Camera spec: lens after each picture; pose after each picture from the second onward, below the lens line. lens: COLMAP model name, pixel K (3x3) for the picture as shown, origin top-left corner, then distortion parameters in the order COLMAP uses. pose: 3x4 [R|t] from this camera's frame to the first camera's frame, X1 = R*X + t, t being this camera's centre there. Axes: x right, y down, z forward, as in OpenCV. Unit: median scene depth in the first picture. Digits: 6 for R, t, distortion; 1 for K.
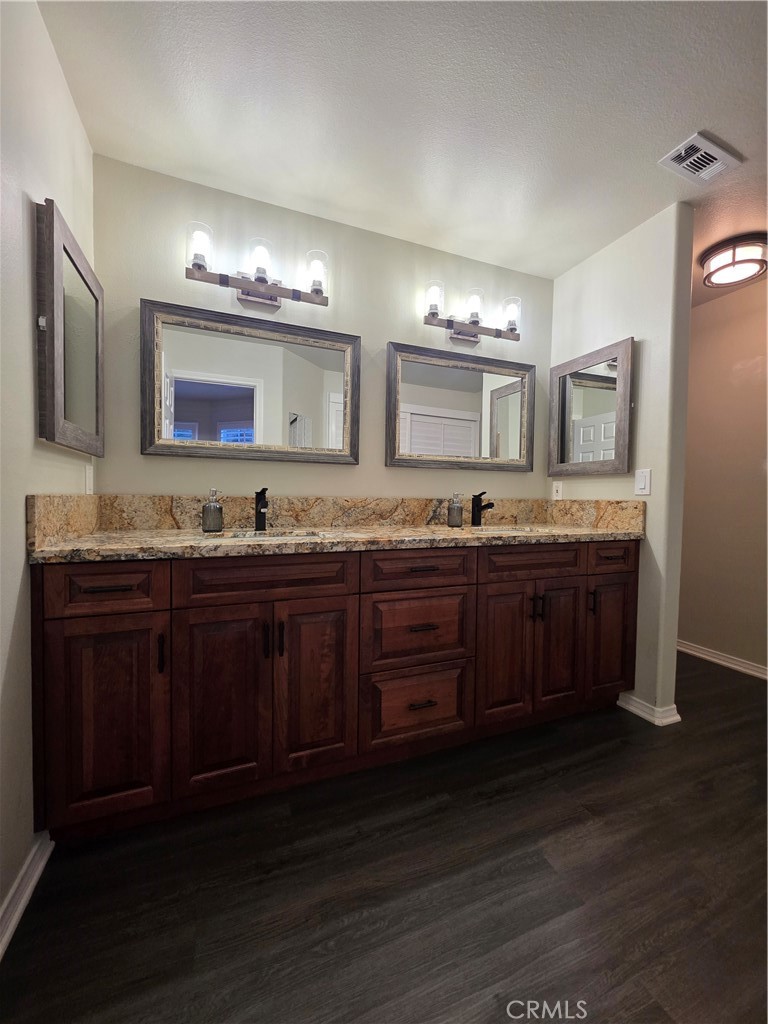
lens RADIAL K [[410.4, 0, 389.9], [0, 410.4, 510.4], [0, 0, 1]] dist [0.001864, -0.000638]
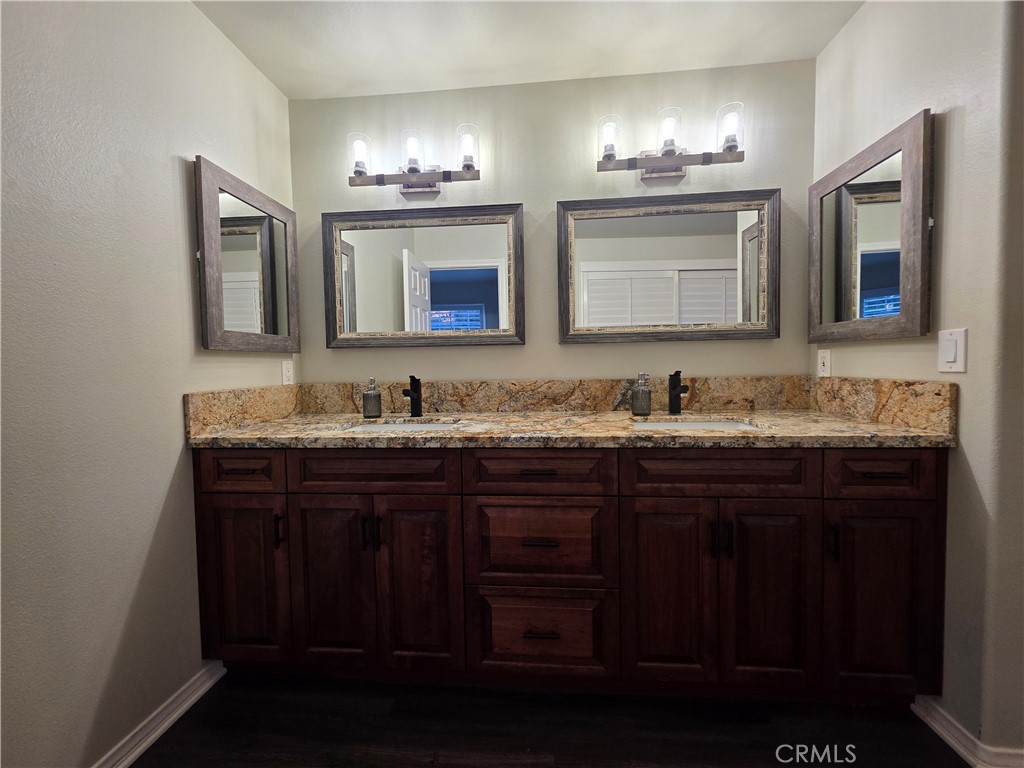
lens RADIAL K [[410.4, 0, 510.9], [0, 410.4, 379.0], [0, 0, 1]] dist [0.001864, -0.000638]
pose [[0.886424, -0.011831, -0.462723, 0.349089], [0.014873, 0.999885, 0.002926, -0.041828], [0.462635, -0.009476, 0.886498, 0.196498]]
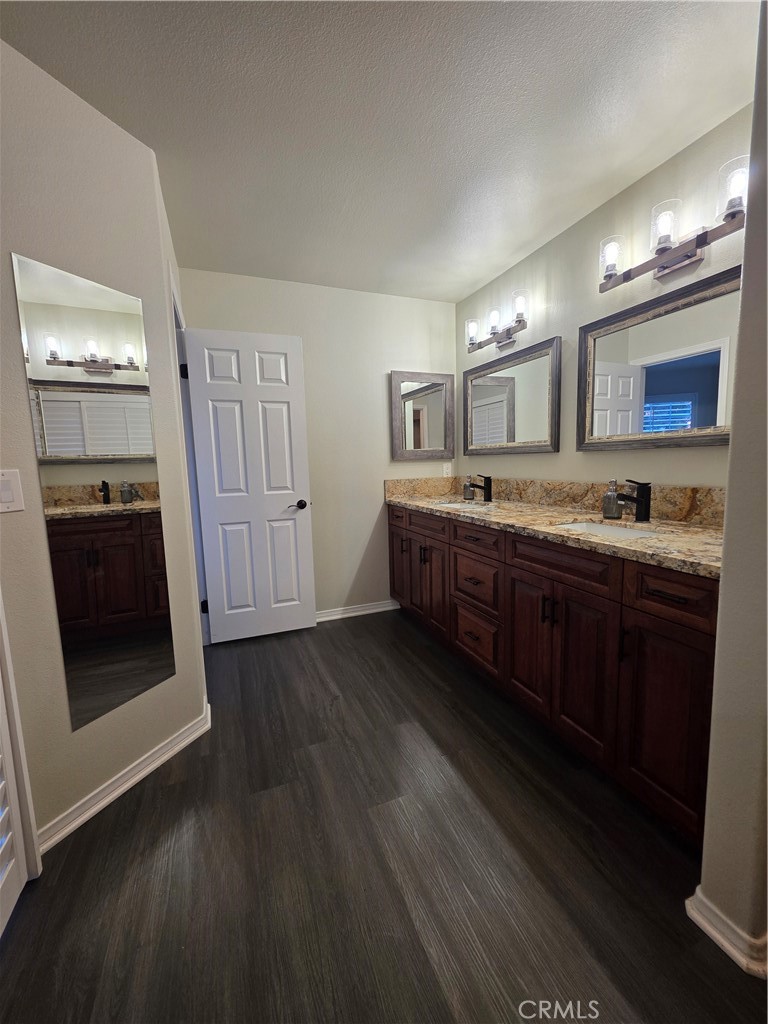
lens RADIAL K [[410.4, 0, 387.7], [0, 410.4, 512.9], [0, 0, 1]] dist [0.001864, -0.000638]
pose [[-0.009407, 0.111526, -0.993717, 1.183295], [-0.009085, 0.993710, 0.111611, -0.074799], [0.999914, 0.010078, -0.008334, 0.606343]]
